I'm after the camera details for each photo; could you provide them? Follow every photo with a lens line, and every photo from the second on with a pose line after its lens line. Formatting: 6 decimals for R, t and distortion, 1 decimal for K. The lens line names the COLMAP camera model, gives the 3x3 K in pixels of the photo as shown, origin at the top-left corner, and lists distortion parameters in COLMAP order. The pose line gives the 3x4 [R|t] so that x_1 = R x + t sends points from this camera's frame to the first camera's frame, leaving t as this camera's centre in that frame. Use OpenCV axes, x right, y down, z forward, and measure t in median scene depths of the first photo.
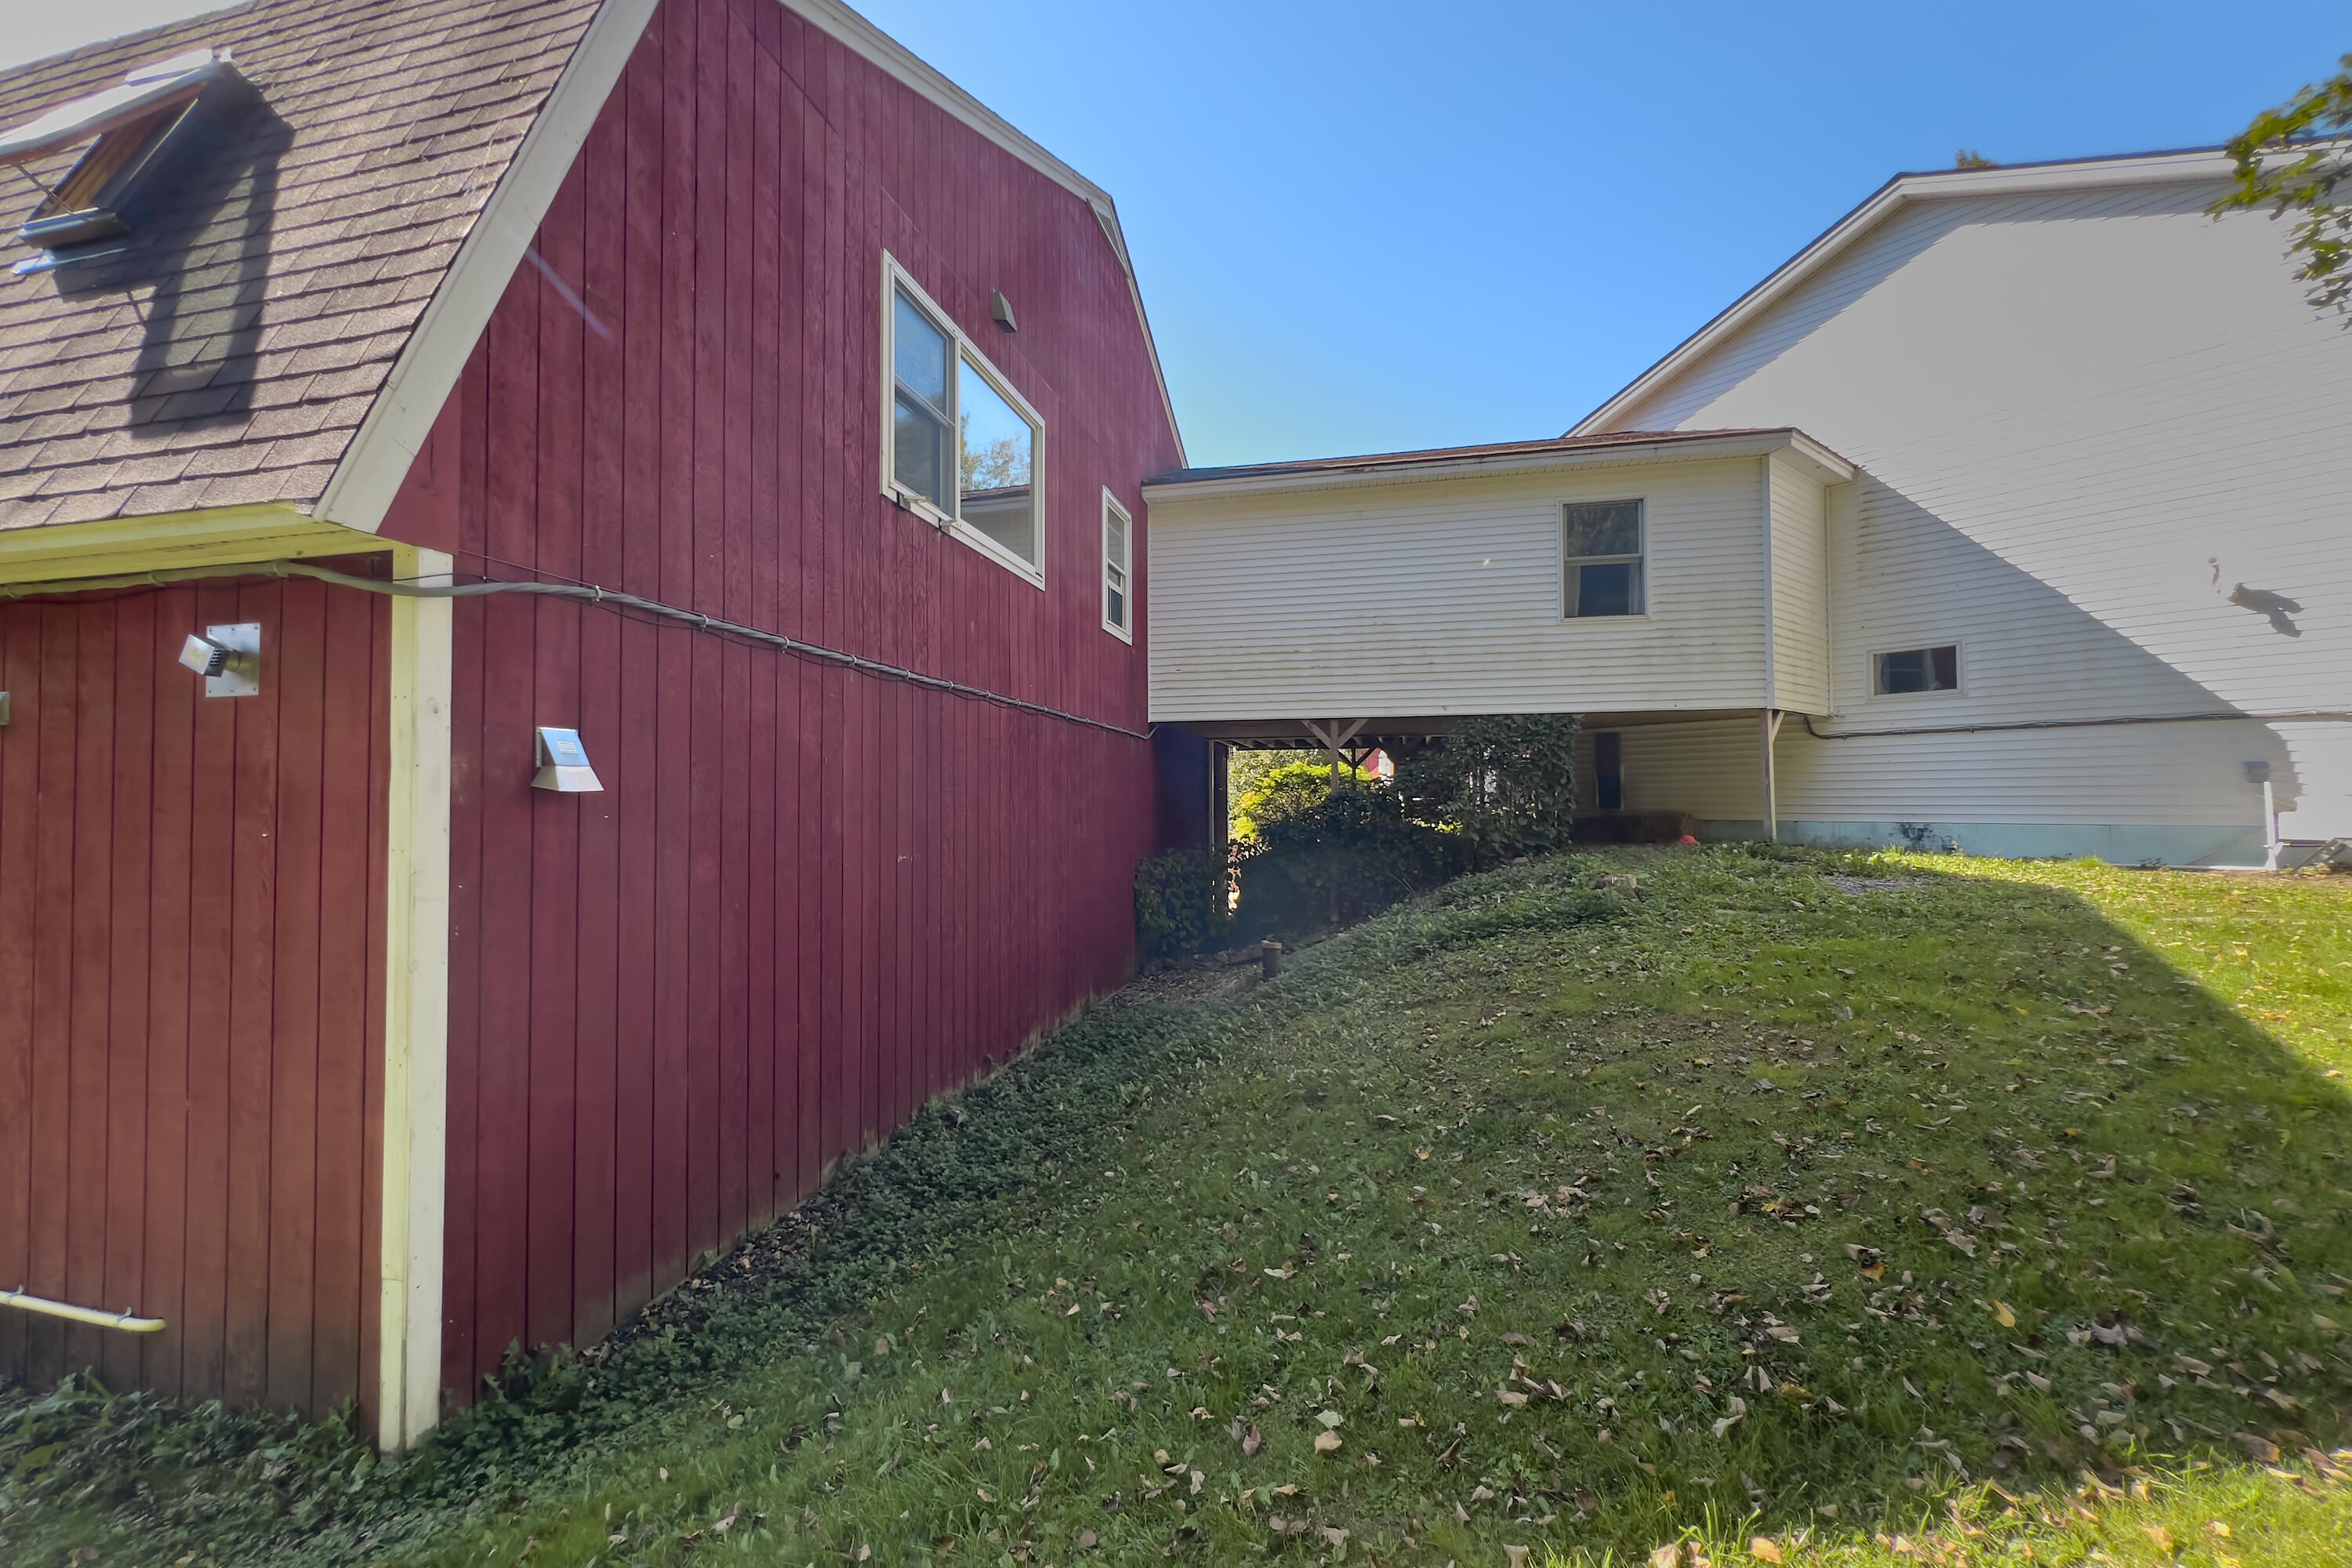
lens RADIAL K [[936.8, 0, 1175.2], [0, 936.8, 773.7], [0, 0, 1]] dist [-0.003932, -0.000163]
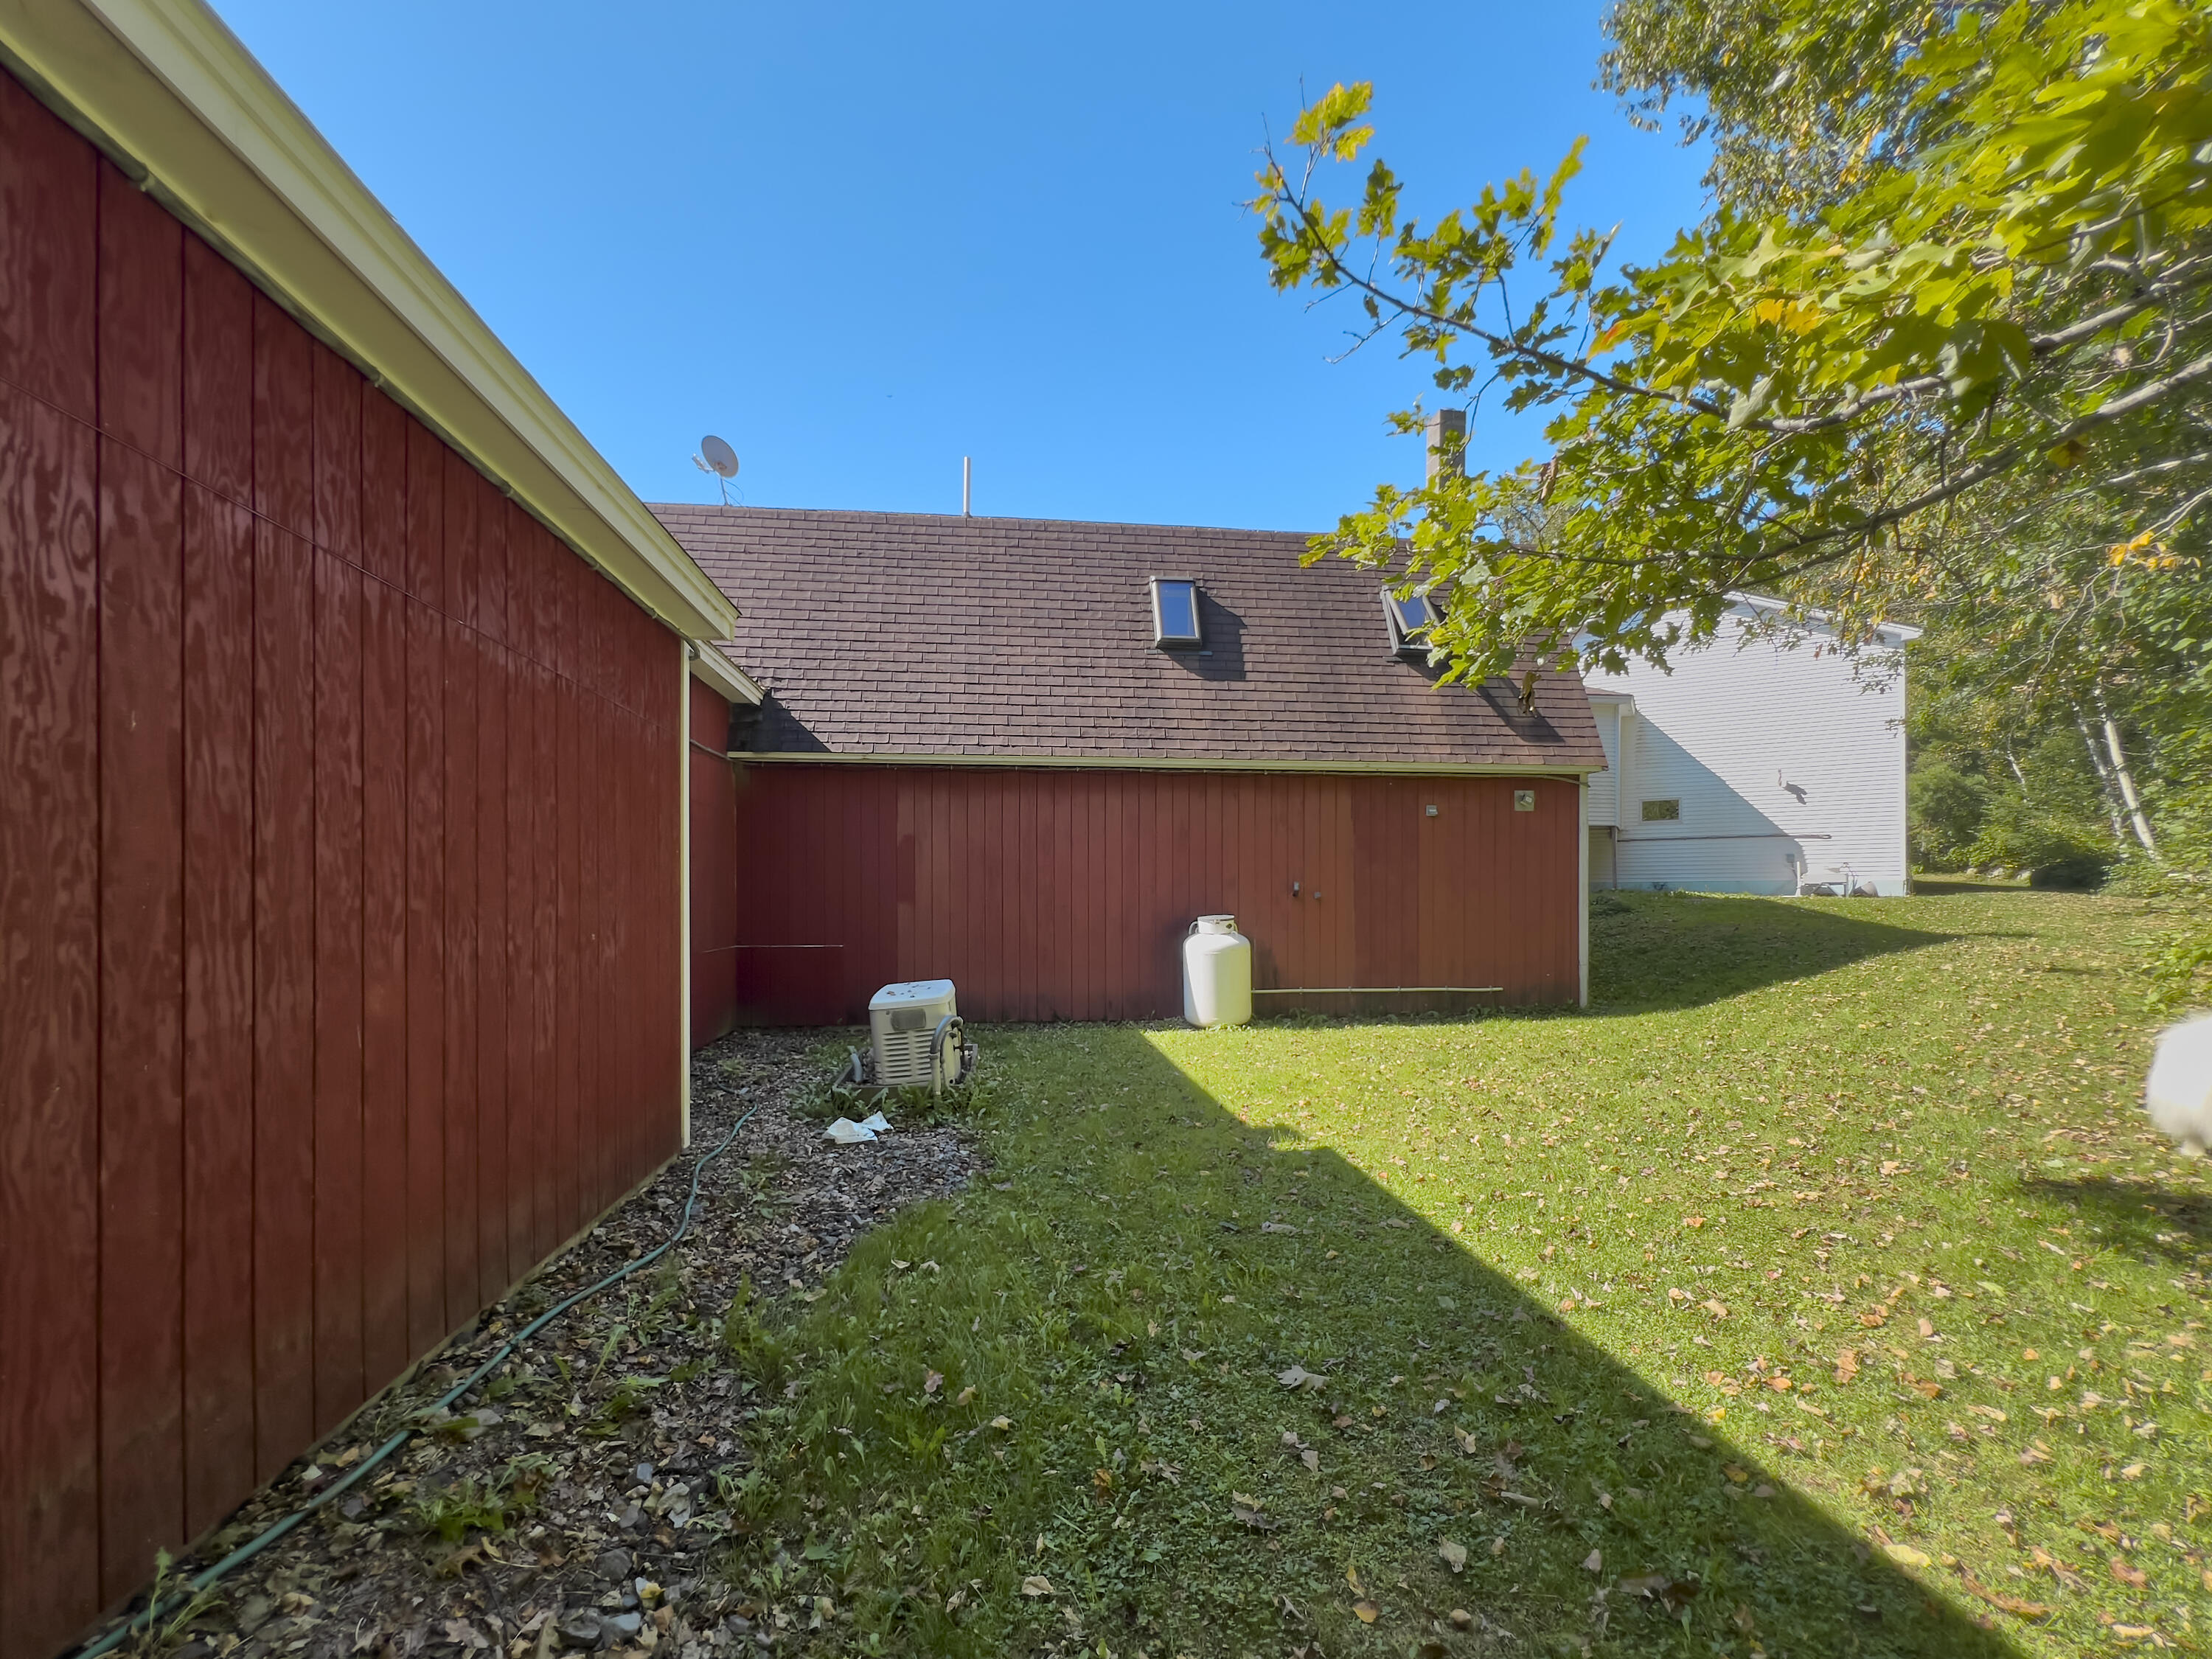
lens RADIAL K [[902.6, 0, 1118.2], [0, 902.6, 908.3], [0, 0, 1]] dist [0.000359, -0.000001]
pose [[0.936047, -0.000025, 0.351876, -1.126697], [-0.013701, 0.999239, 0.036518, 0.055773], [-0.351609, -0.039003, 0.935334, -0.517076]]
